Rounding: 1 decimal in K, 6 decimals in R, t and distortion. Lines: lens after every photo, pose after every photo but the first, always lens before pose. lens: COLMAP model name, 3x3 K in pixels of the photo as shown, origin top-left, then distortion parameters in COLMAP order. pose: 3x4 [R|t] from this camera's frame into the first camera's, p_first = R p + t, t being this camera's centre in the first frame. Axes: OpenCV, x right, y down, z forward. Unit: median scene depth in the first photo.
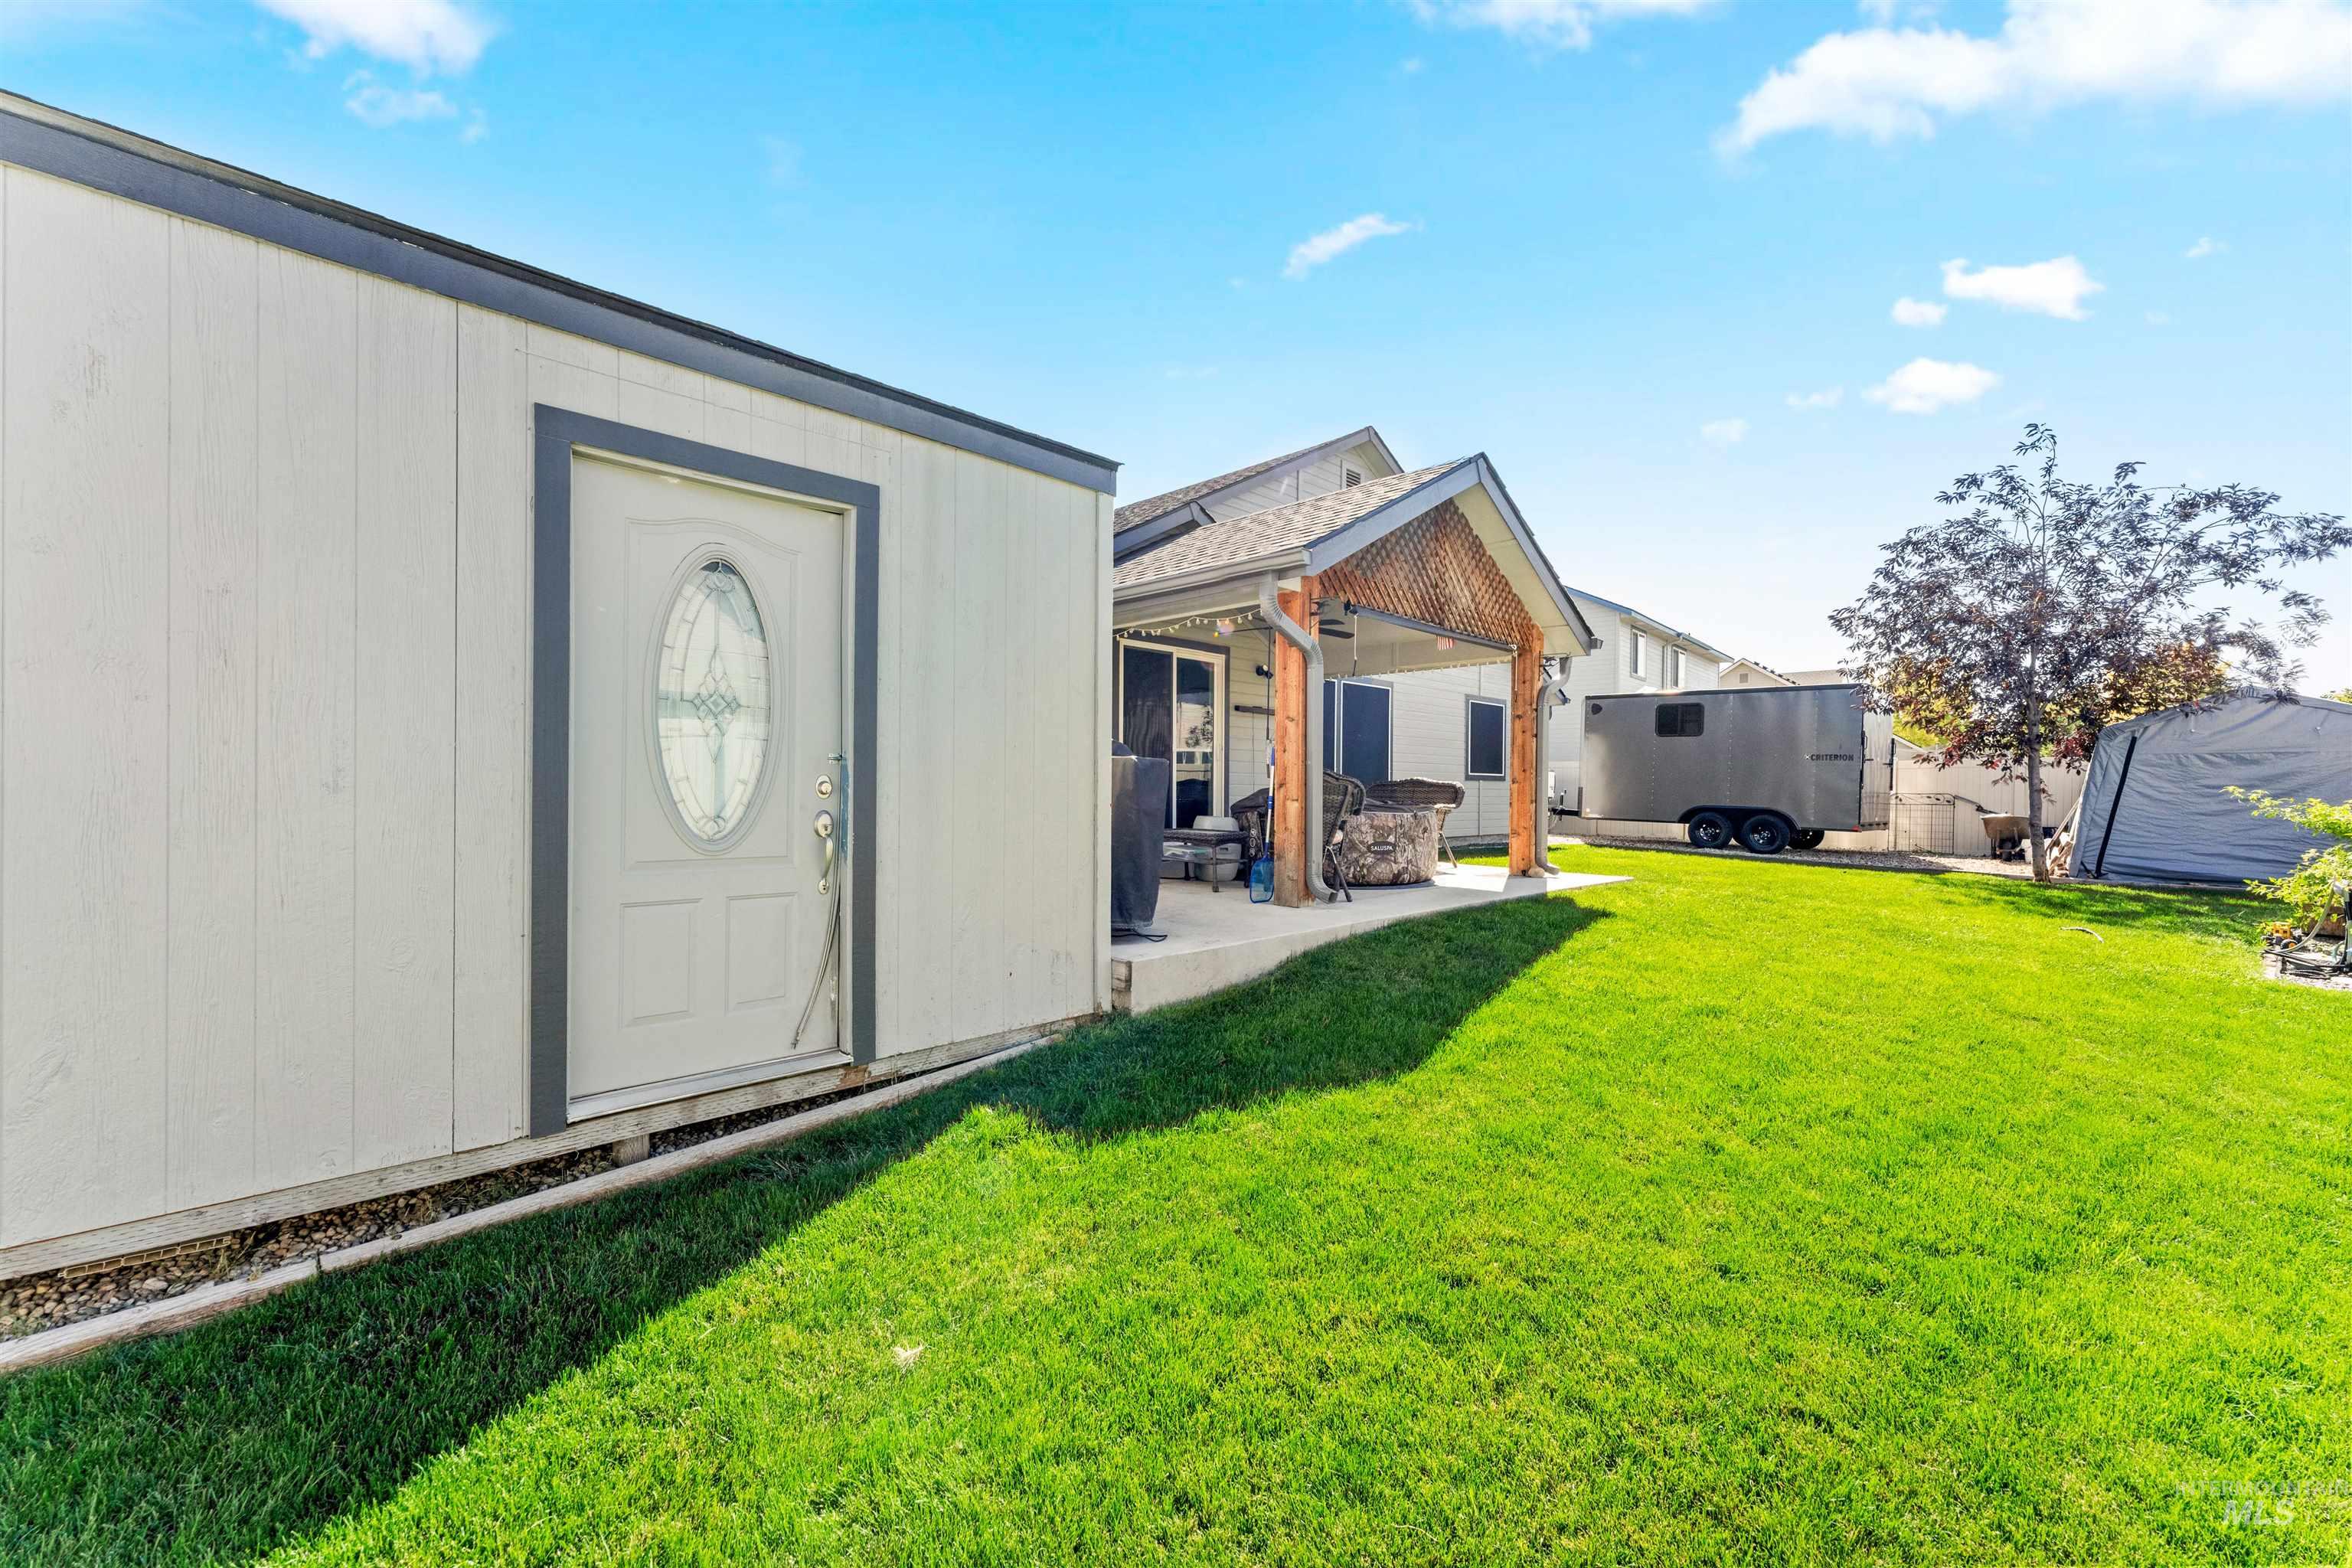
lens RADIAL K [[936.4, 0, 1165.7], [0, 936.4, 785.4], [0, 0, 1]] dist [-0.000454, 0.000311]
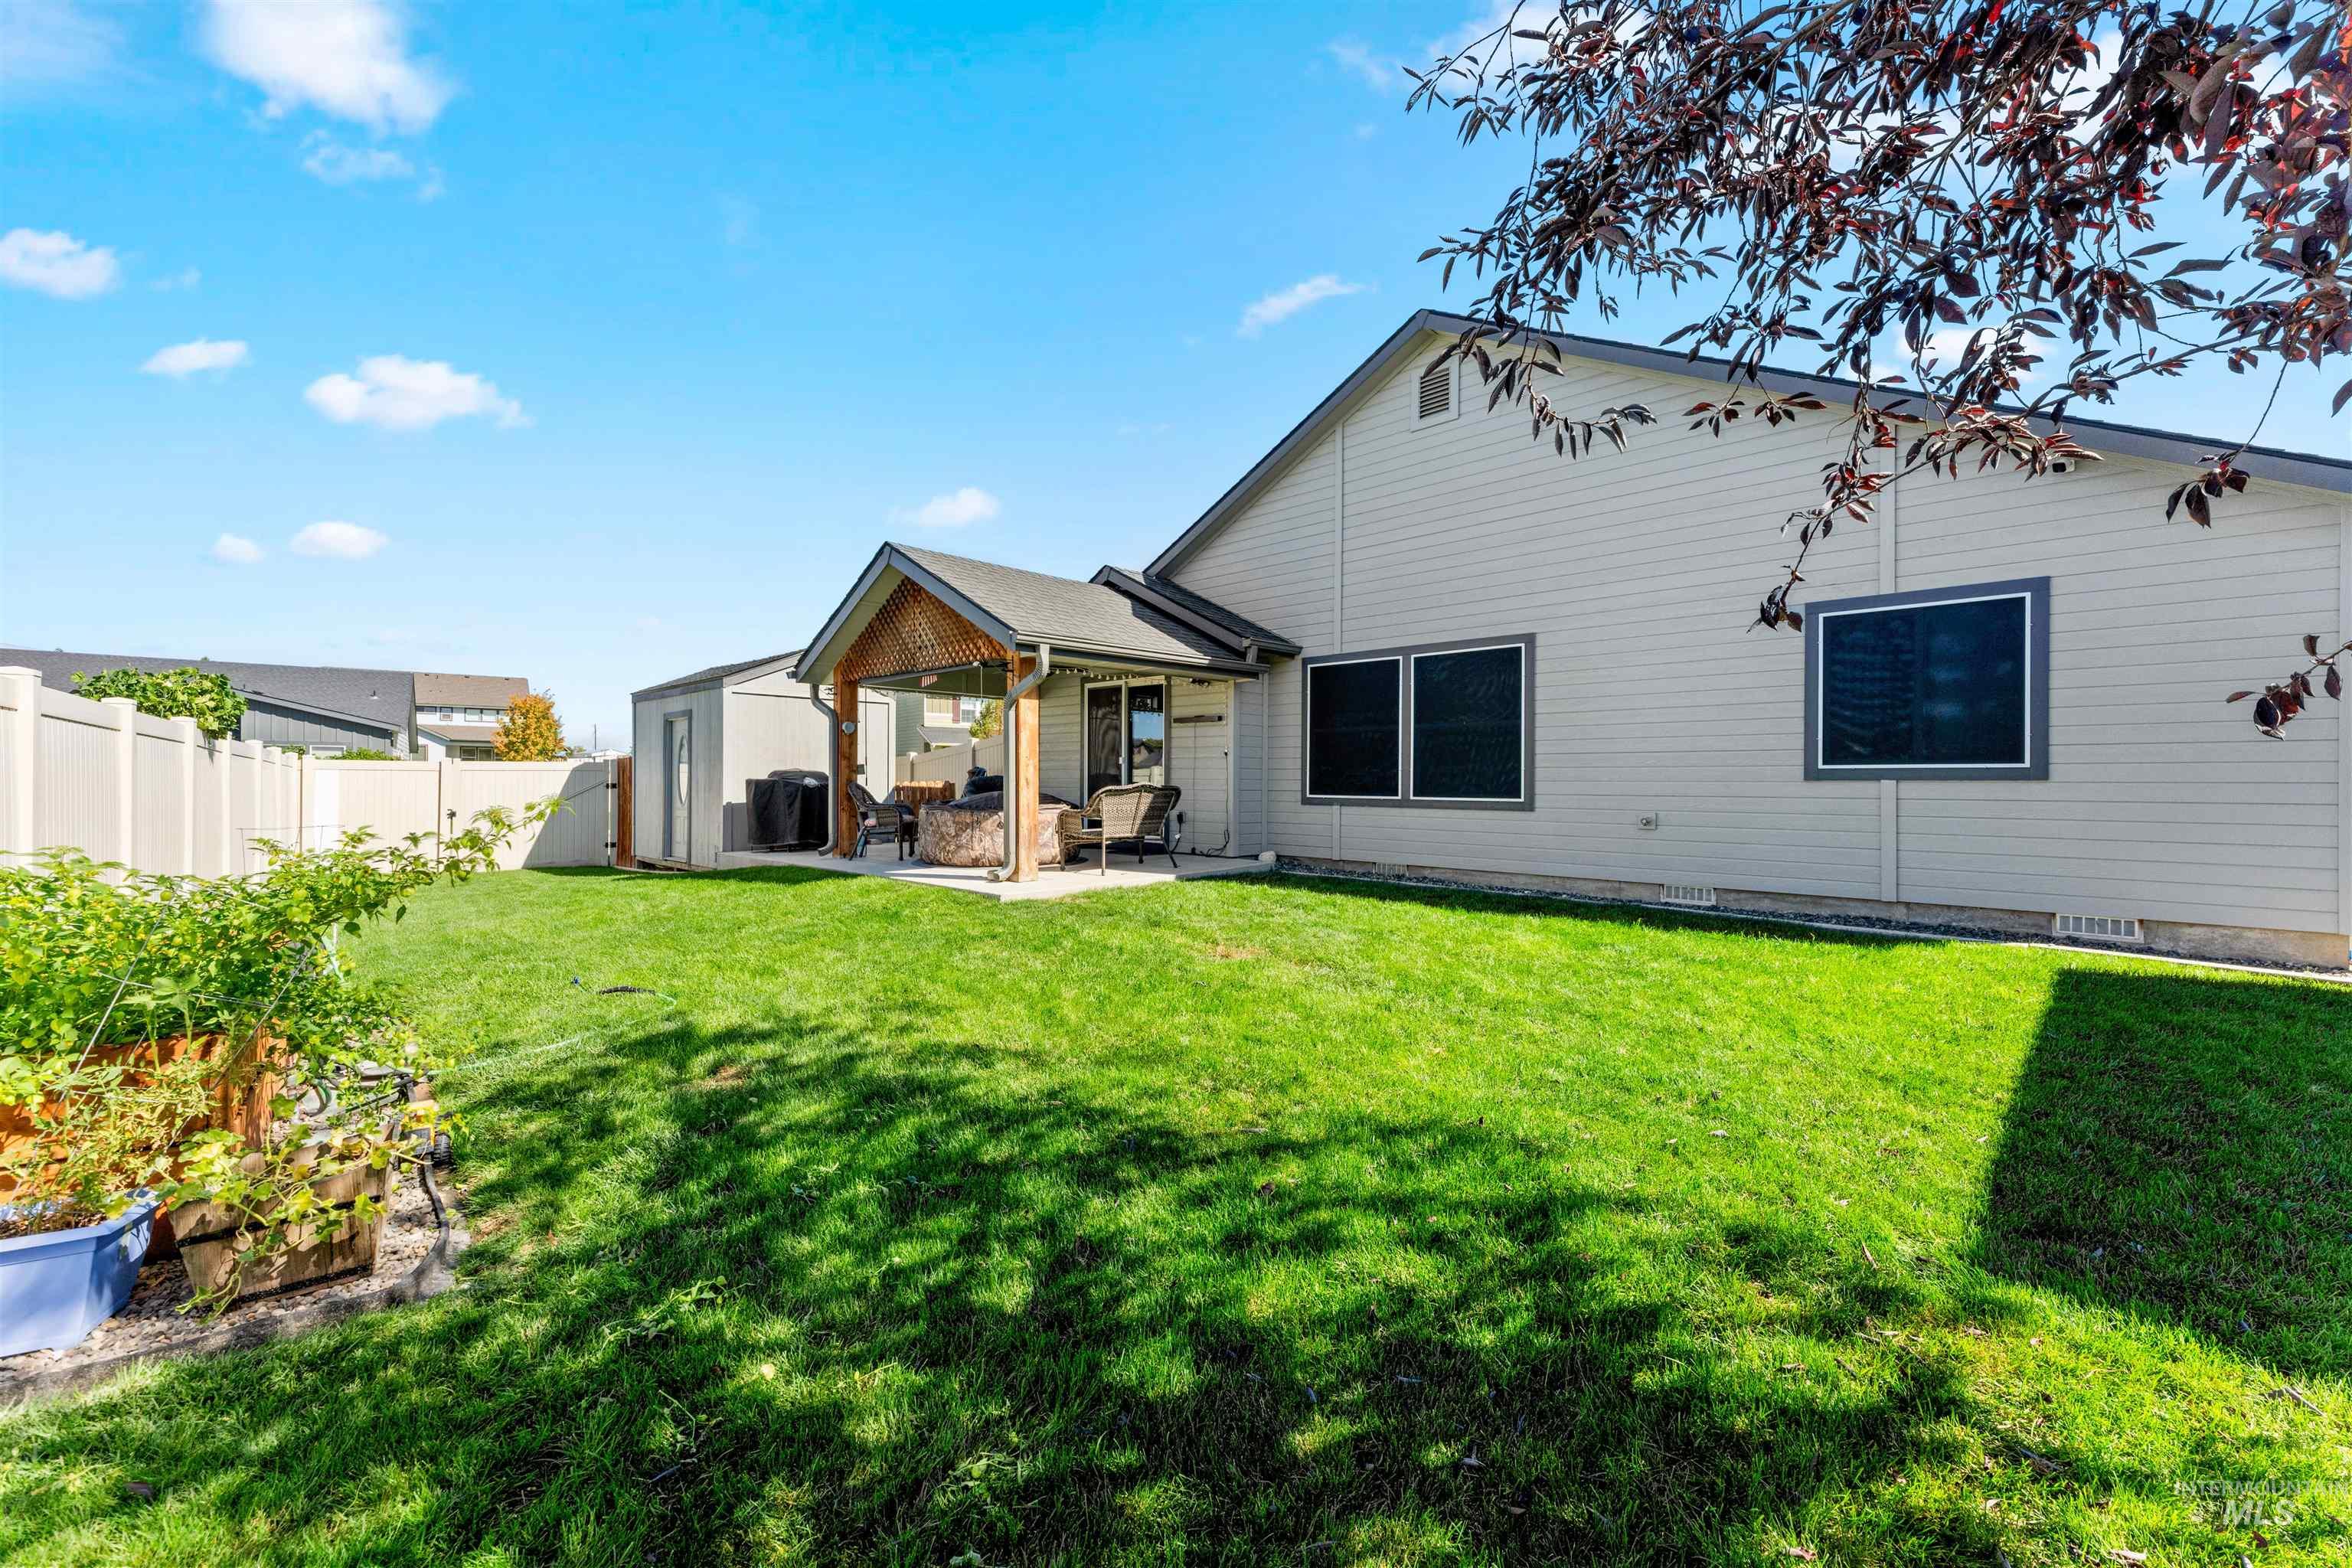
lens RADIAL K [[936.4, 0, 1162.7], [0, 936.4, 785.7], [0, 0, 1]] dist [-0.000454, 0.000311]
pose [[0.024490, -0.004187, -0.999691, 1.155283], [-0.000854, 0.999991, -0.004209, -0.000898], [0.999700, 0.000957, 0.024486, 0.935797]]
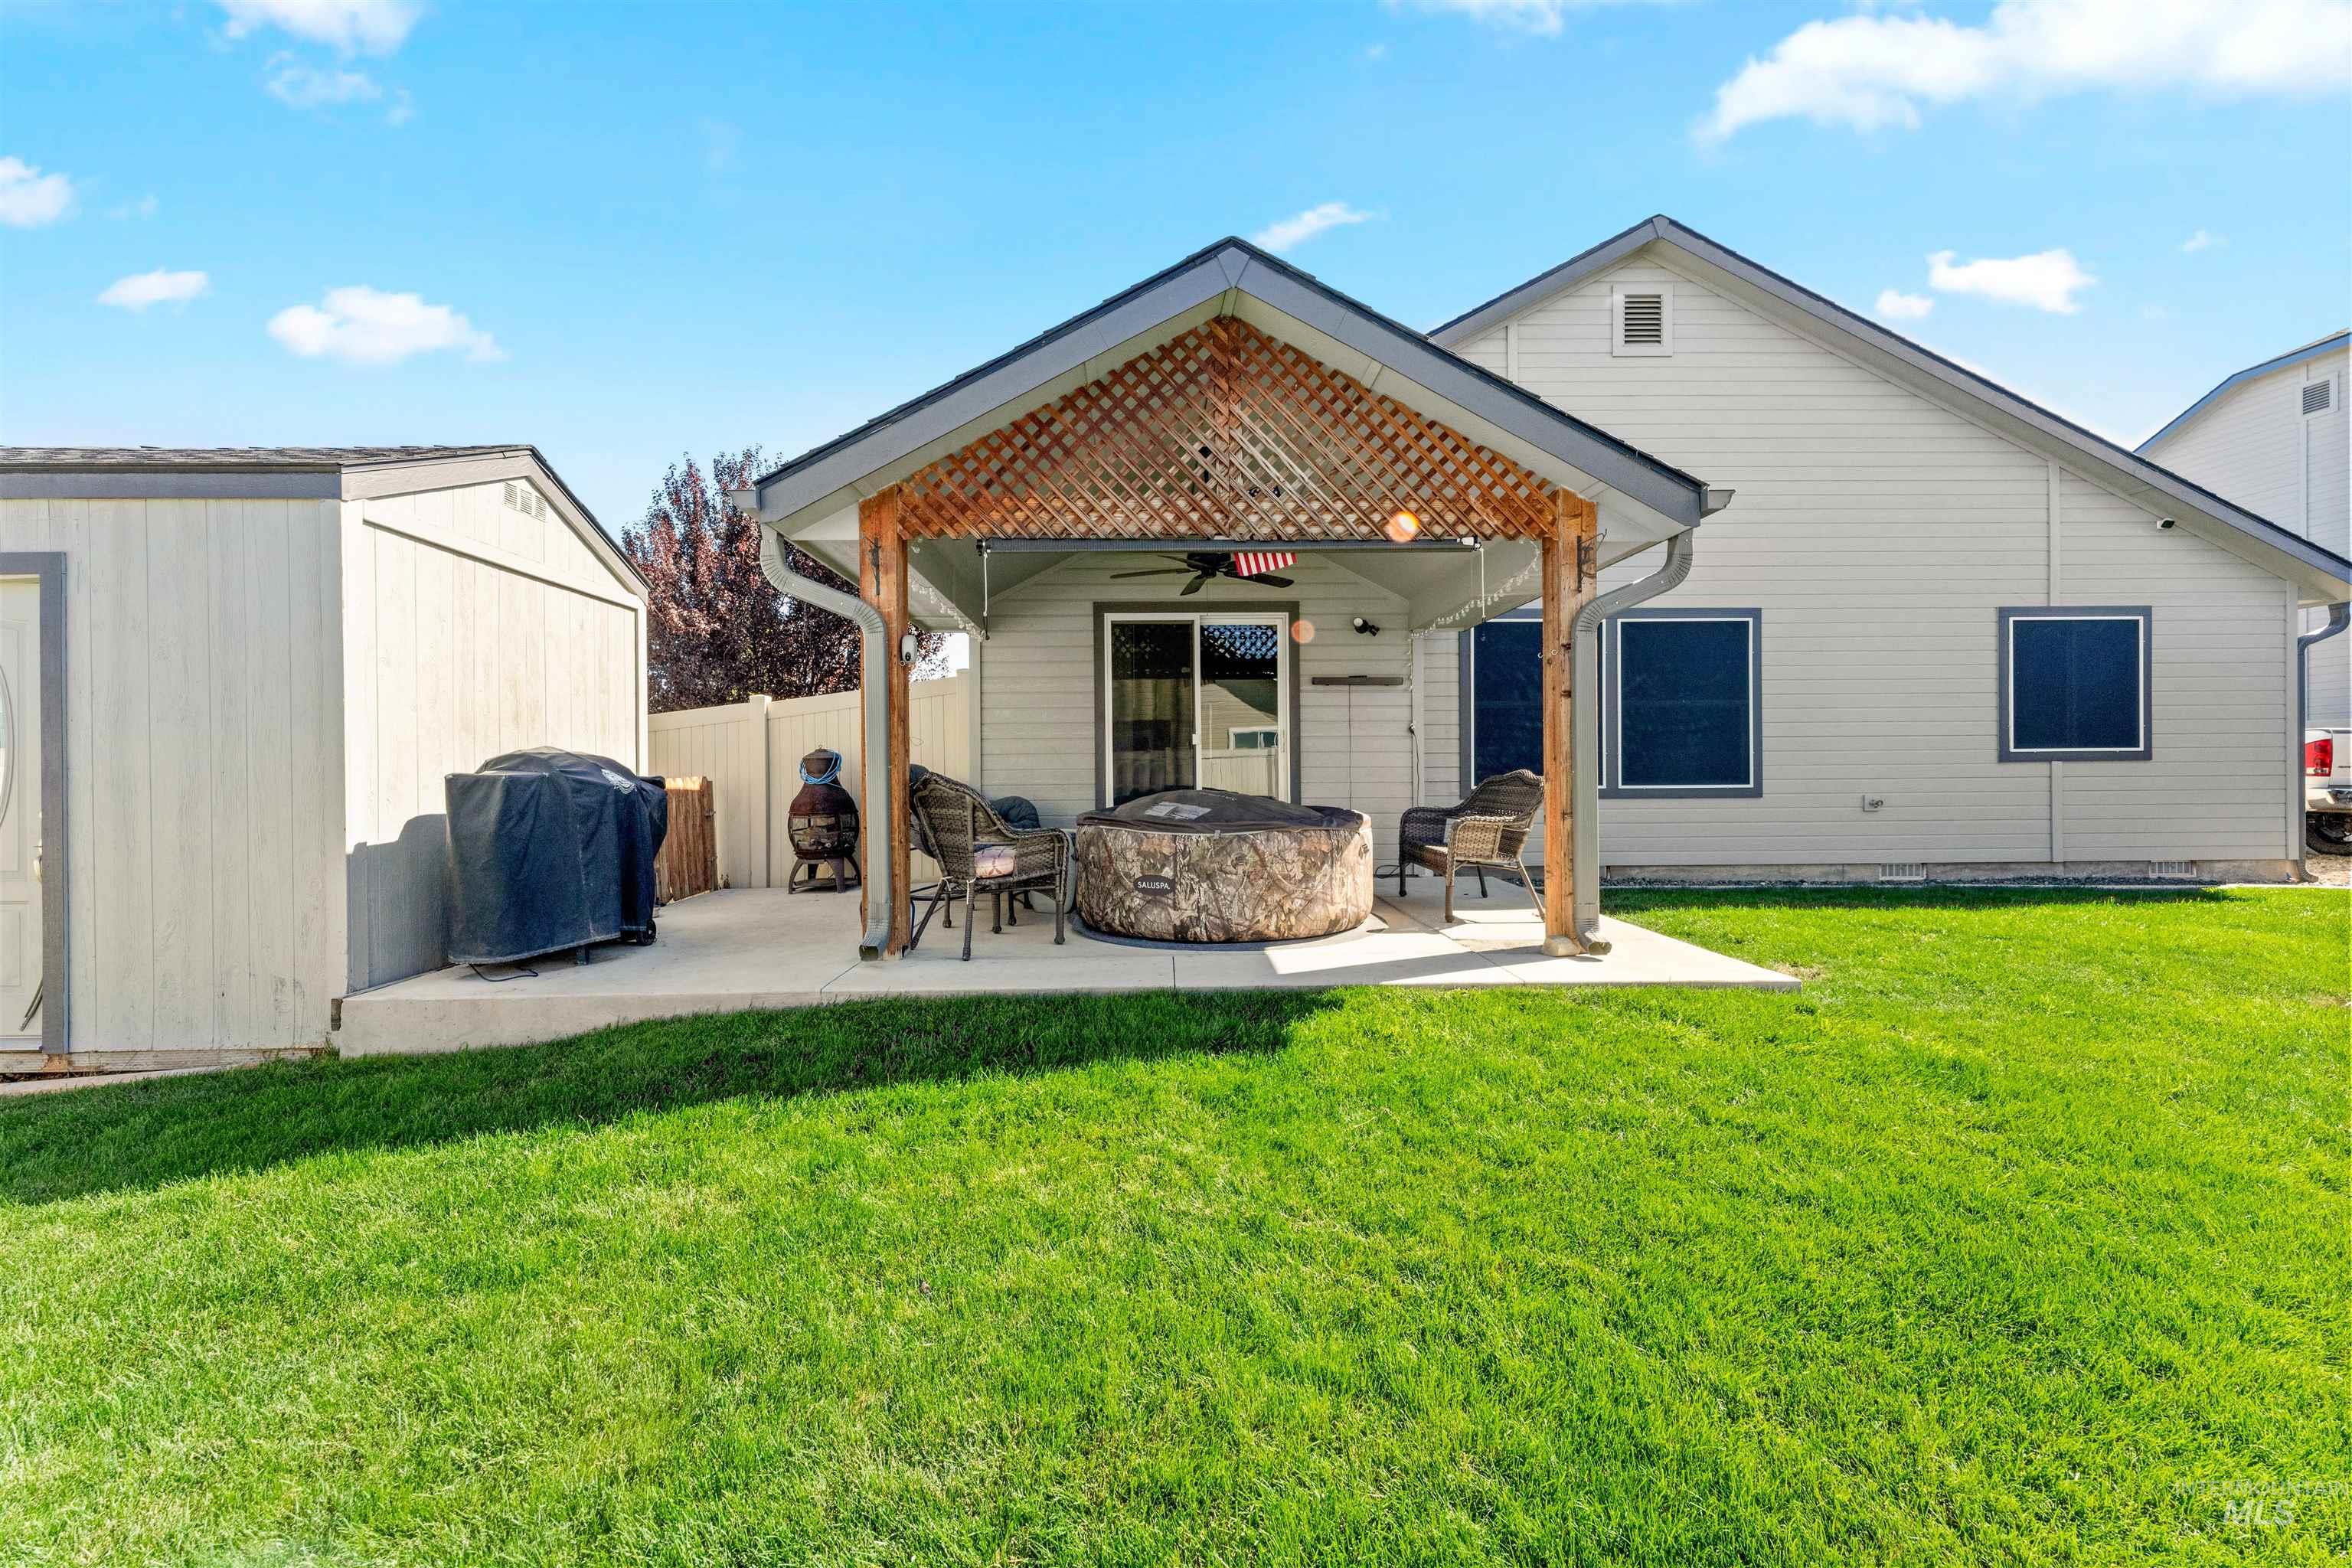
lens RADIAL K [[936.4, 0, 1166.0], [0, 936.4, 782.0], [0, 0, 1]] dist [-0.000454, 0.000311]
pose [[0.730925, -0.010039, -0.682384, 0.487158], [0.017328, 0.999842, 0.003851, -0.006757], [0.682238, -0.014639, 0.730984, 0.359972]]
